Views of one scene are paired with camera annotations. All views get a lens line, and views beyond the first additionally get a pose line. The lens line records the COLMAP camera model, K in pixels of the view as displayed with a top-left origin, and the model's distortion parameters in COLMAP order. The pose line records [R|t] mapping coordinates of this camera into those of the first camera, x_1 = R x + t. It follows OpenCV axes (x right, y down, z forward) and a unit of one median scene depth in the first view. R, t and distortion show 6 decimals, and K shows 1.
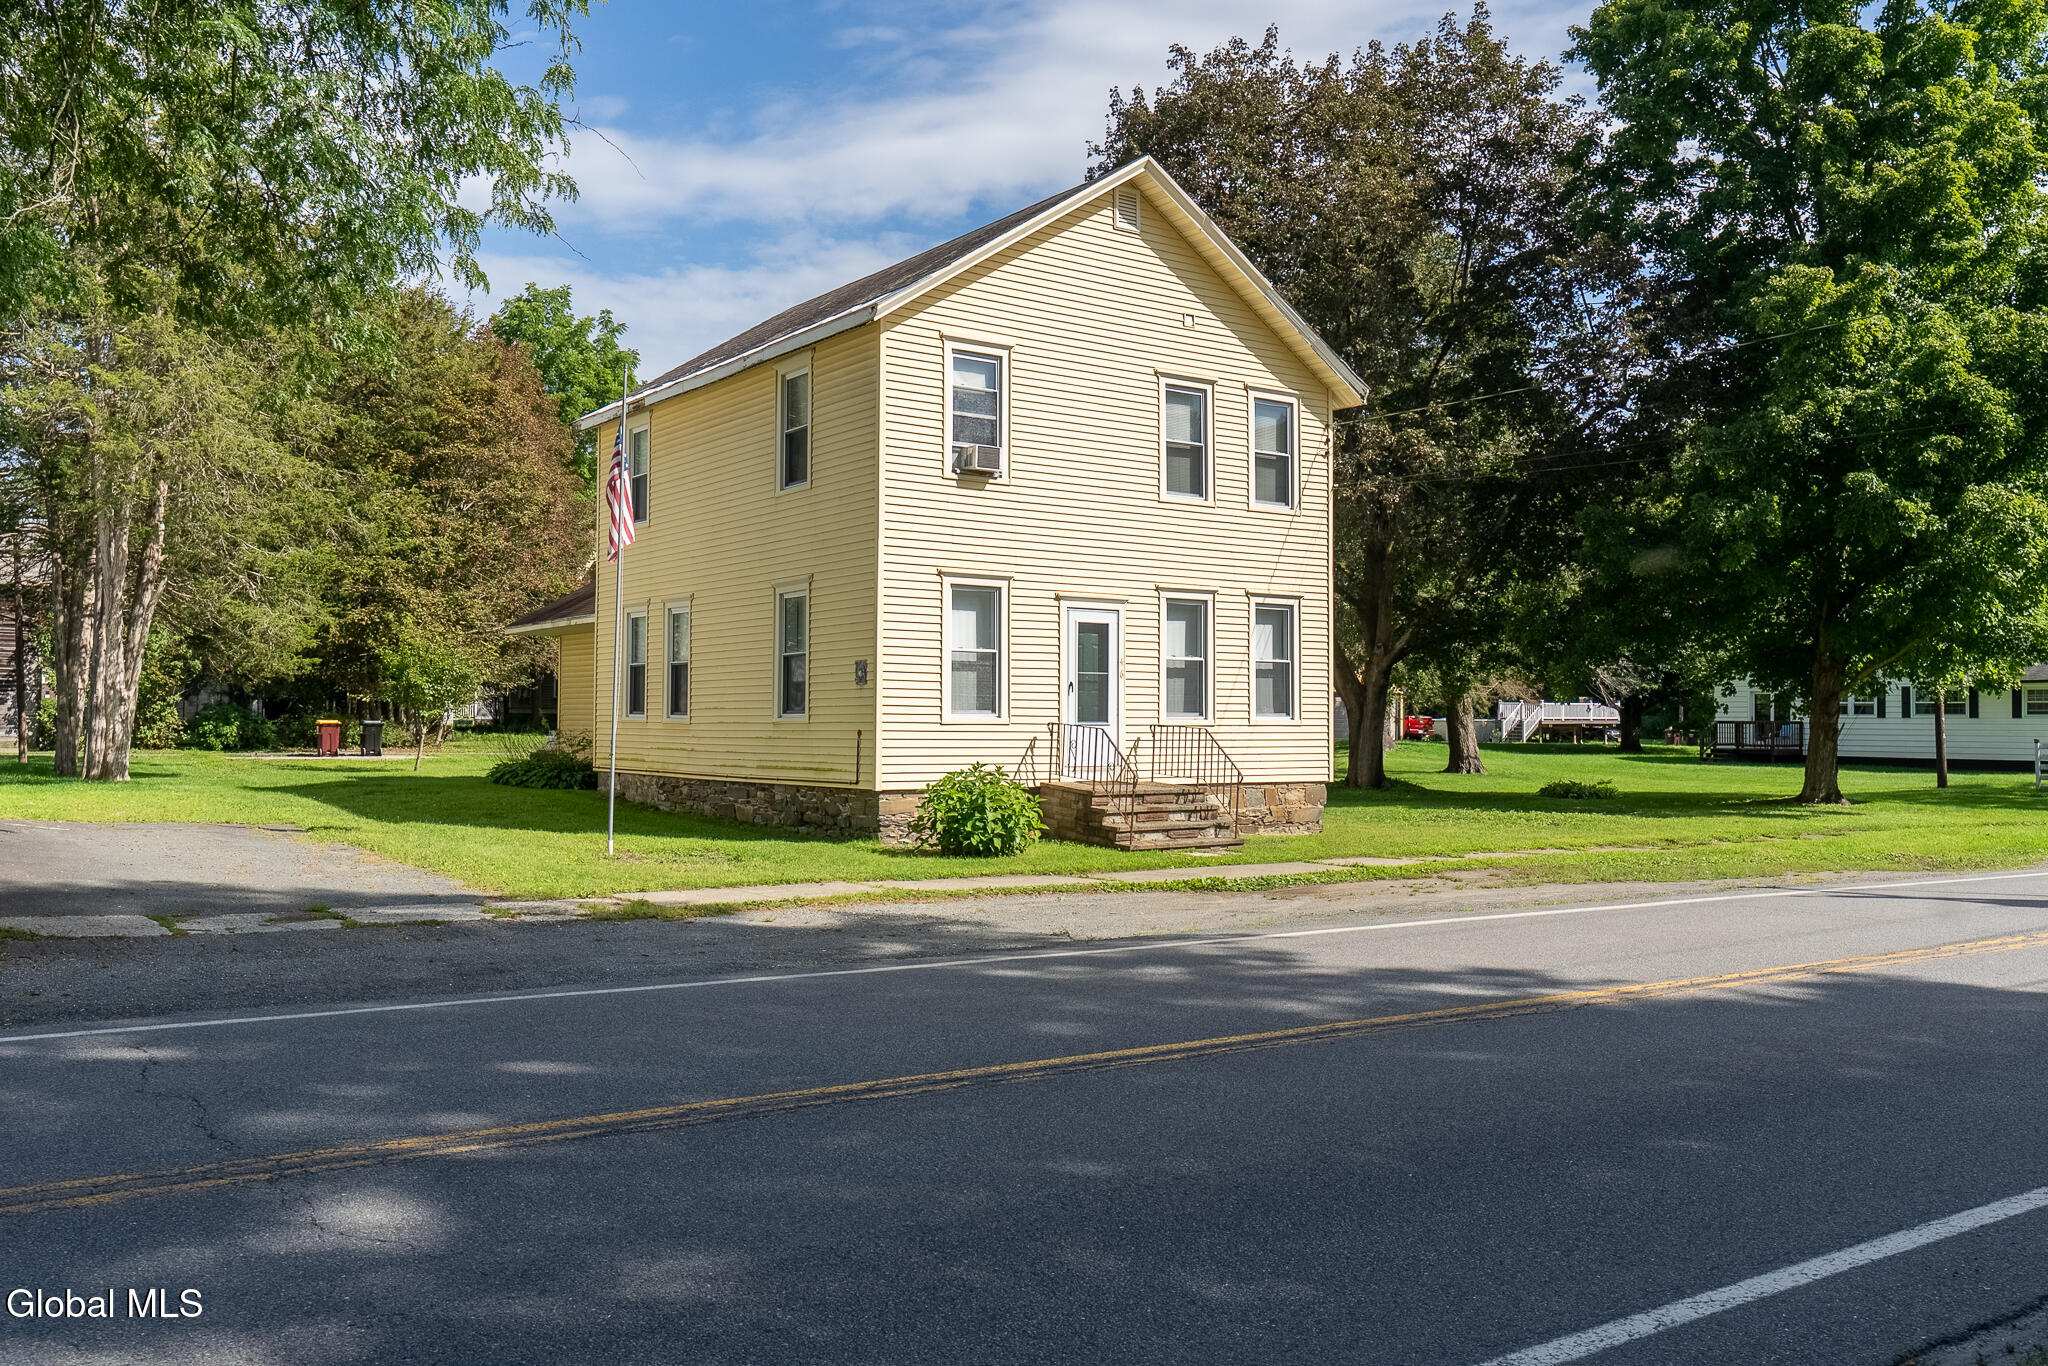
lens RADIAL K [[1706.9, 0, 1022.3], [0, 1706.9, 686.7], [0, 0, 1]] dist [0.005169, 0.000152]
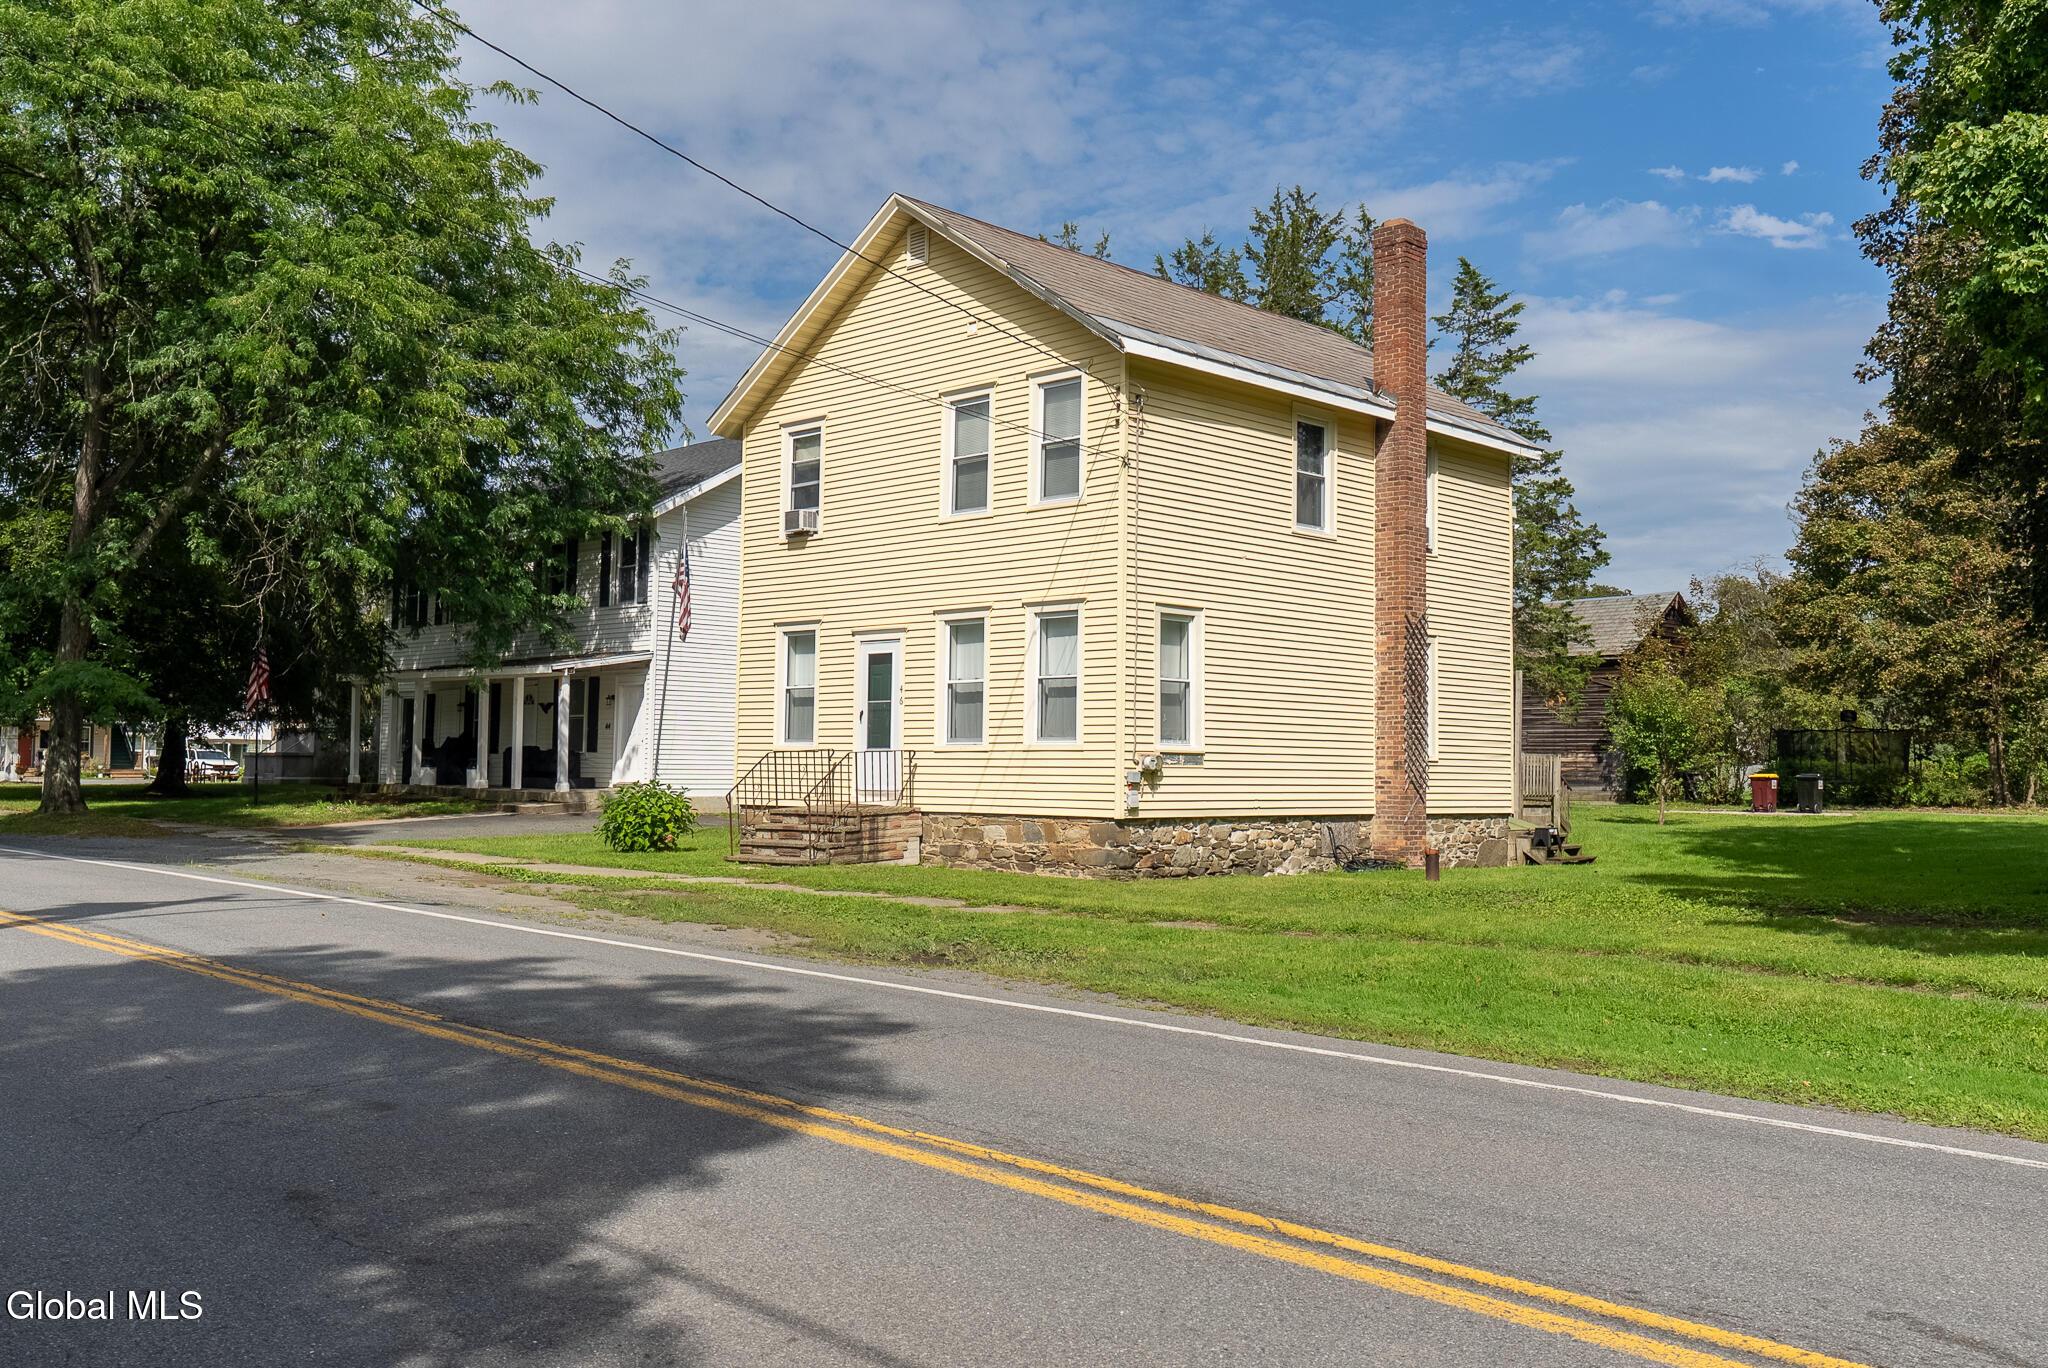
lens RADIAL K [[1827.4, 0, 1022.9], [0, 1827.4, 683.8], [0, 0, 1]] dist [-0.002937, 0.001076]
pose [[0.152140, -0.048454, -0.987170, 1.112369], [0.013456, 0.998807, -0.046952, 0.033613], [0.988267, -0.006140, 0.152611, 0.875567]]
